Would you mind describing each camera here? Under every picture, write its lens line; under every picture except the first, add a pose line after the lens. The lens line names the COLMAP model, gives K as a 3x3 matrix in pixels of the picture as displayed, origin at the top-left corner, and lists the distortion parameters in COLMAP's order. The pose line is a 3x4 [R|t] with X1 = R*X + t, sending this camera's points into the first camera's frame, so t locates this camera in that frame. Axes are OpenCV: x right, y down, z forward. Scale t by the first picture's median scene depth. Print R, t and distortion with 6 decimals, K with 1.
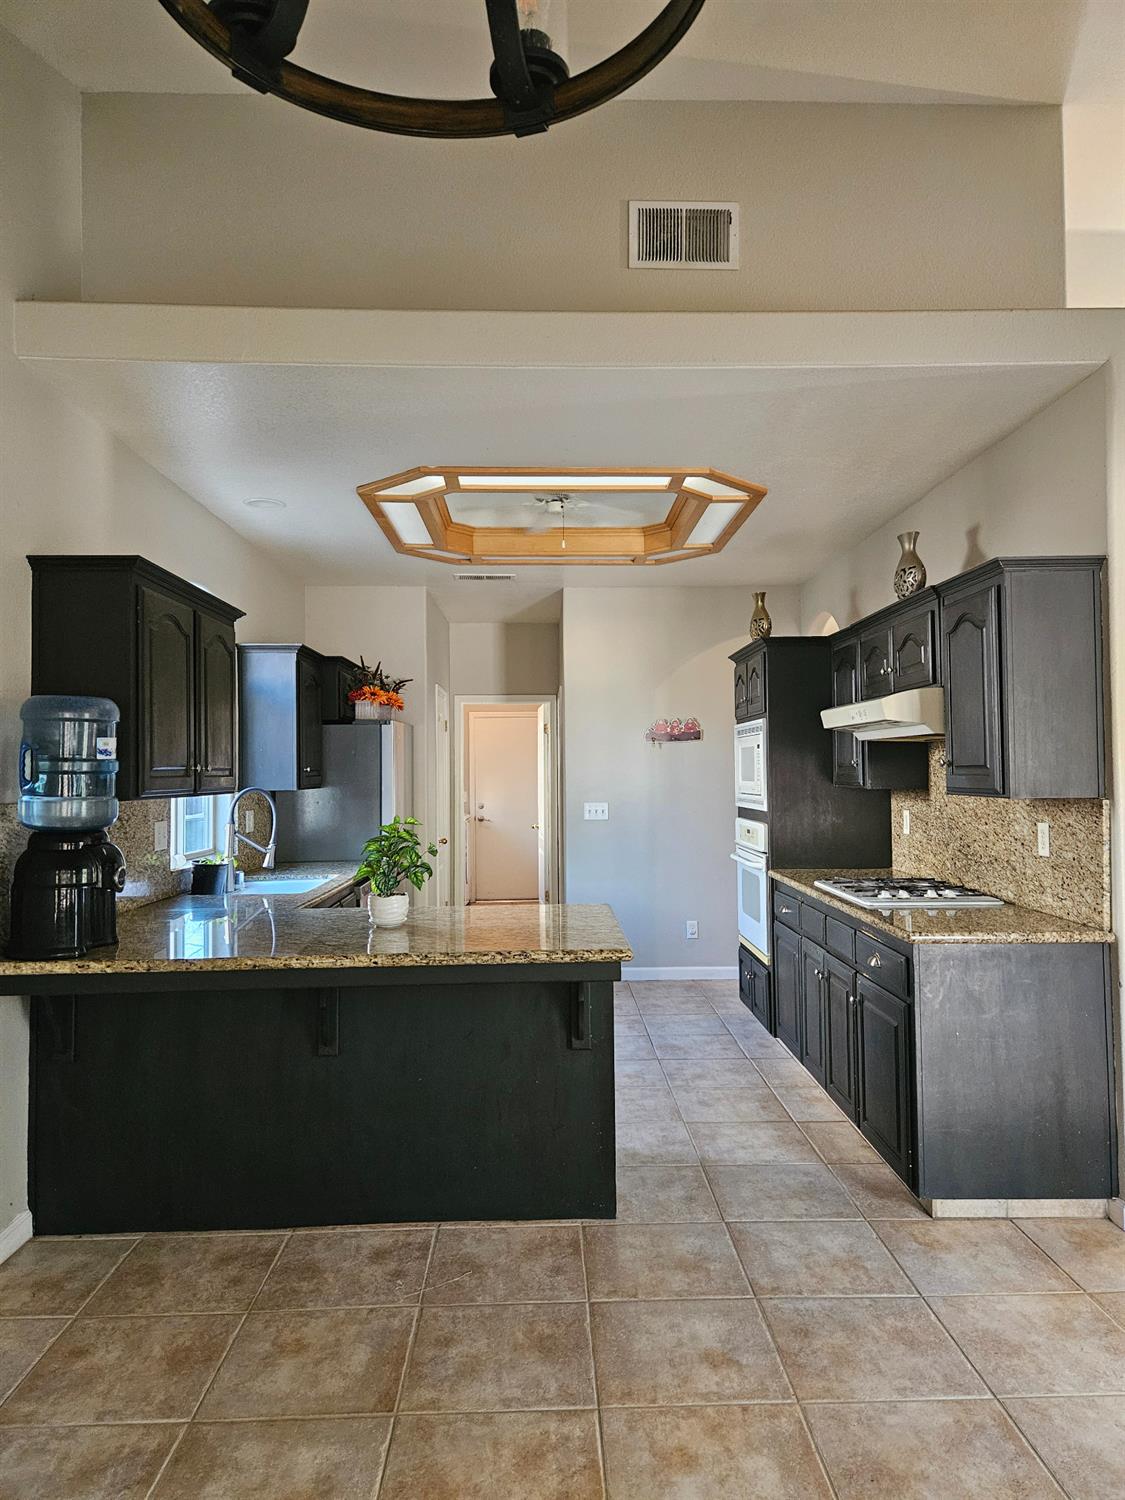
lens RADIAL K [[1004.3, 0, 580.2], [0, 1004.3, 756.9], [0, 0, 1]] dist [0.086123, -0.080964]
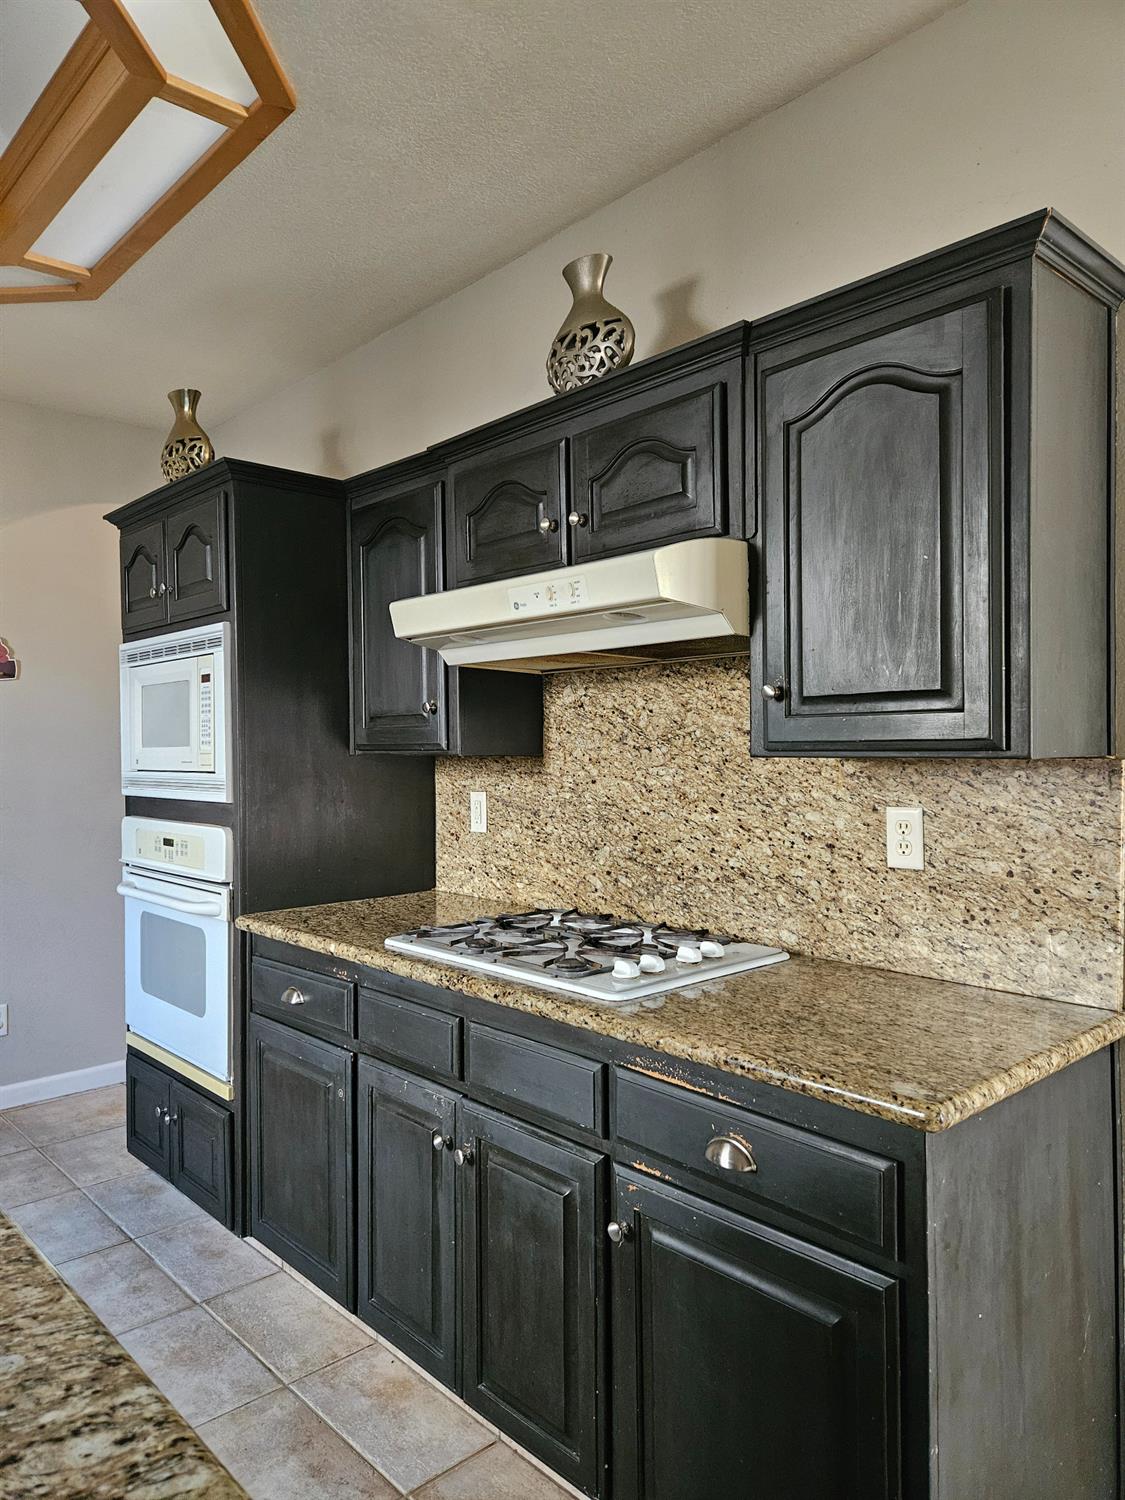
lens RADIAL K [[1004.3, 0, 580.2], [0, 1004.3, 756.9], [0, 0, 1]] dist [0.086123, -0.080964]
pose [[0.754982, -0.003321, 0.655737, -0.031357], [-0.007380, 0.999881, 0.013561, 0.033771], [-0.655704, -0.015078, 0.754867, 0.749812]]
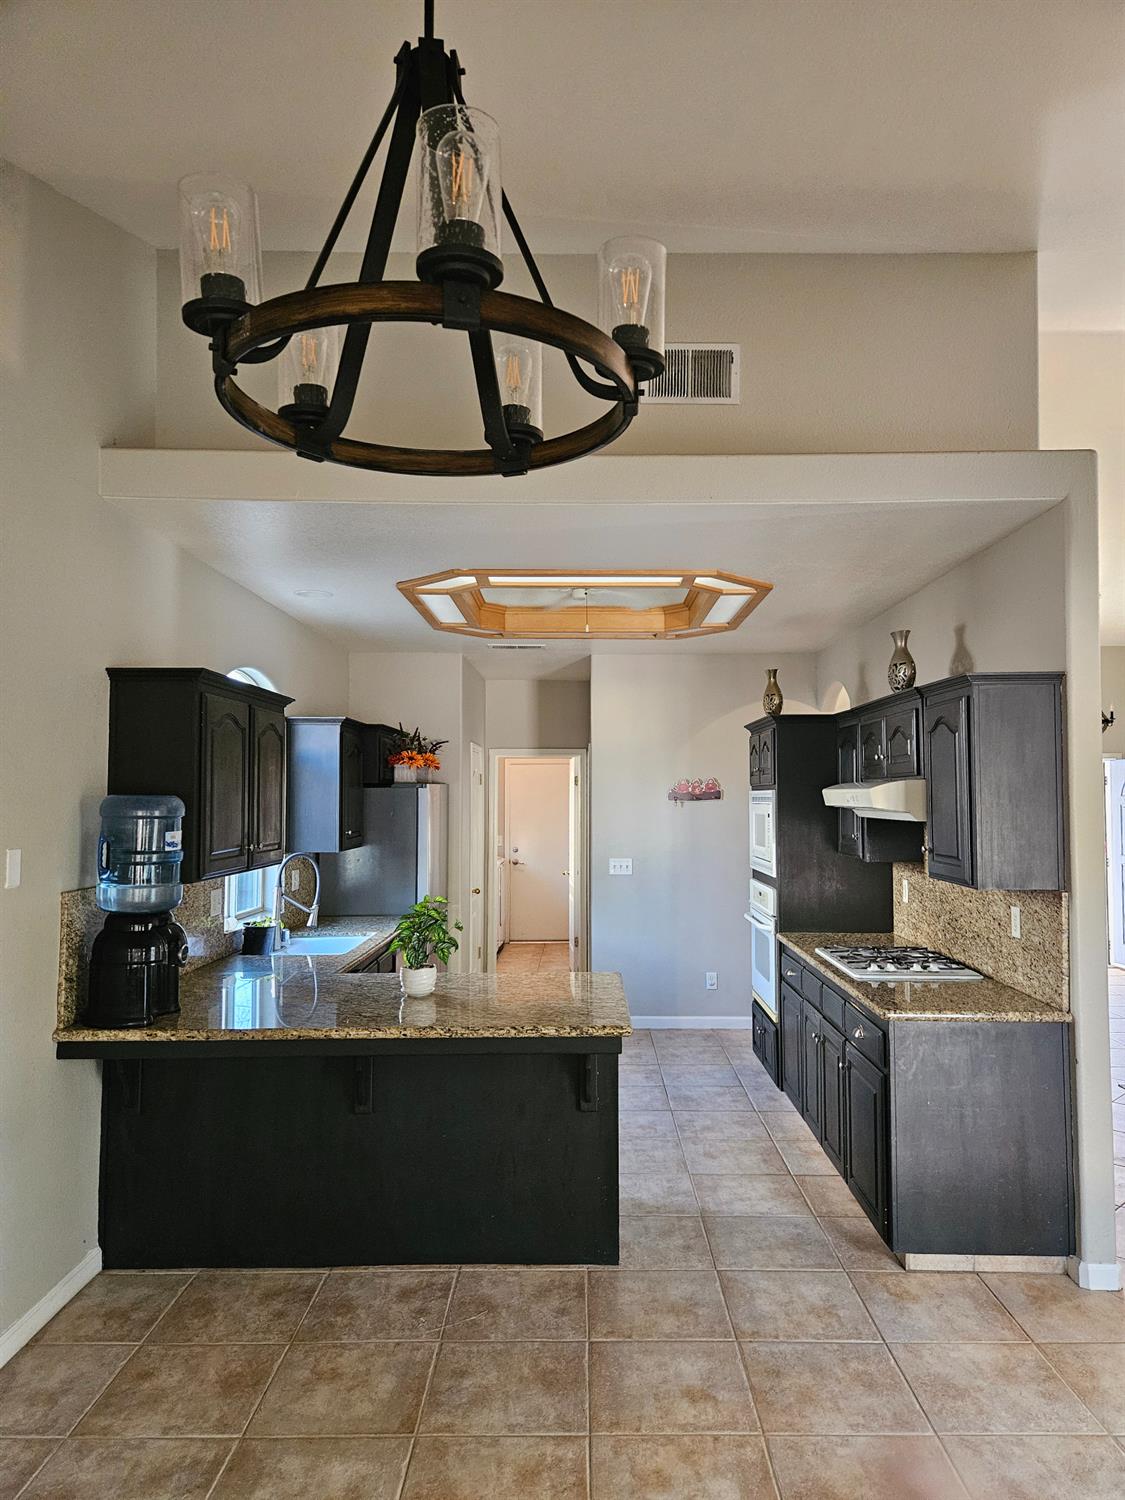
lens RADIAL K [[1005.4, 0, 593.4], [0, 1005.4, 770.9], [0, 0, 1]] dist [0.086587, -0.083386]
pose [[0.999570, 0.007654, -0.028297, 0.033355], [-0.007972, 0.999906, -0.011141, -0.069480], [0.028209, 0.011362, 0.999537, -0.114192]]
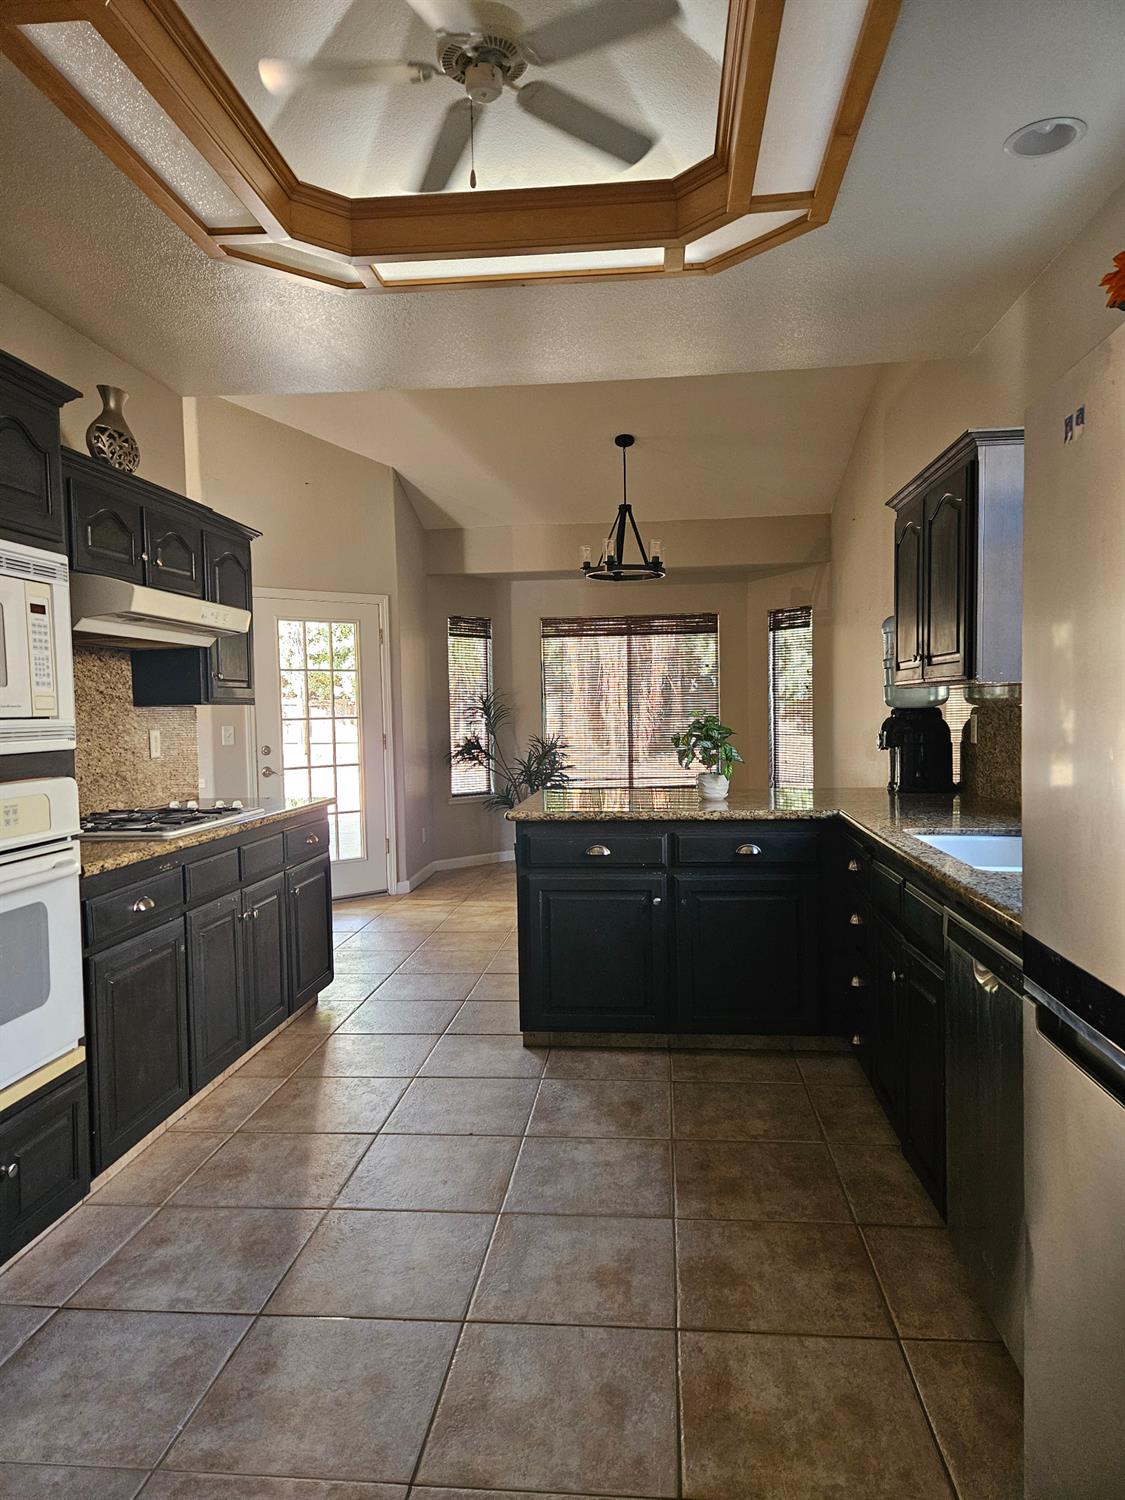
lens RADIAL K [[1004.3, 0, 580.2], [0, 1004.3, 756.9], [0, 0, 1]] dist [0.086123, -0.080964]
pose [[-0.992806, 0.019396, 0.118155, -0.179801], [0.023655, 0.999116, 0.034752, 0.070841], [-0.117376, 0.037297, -0.992387, 2.236202]]
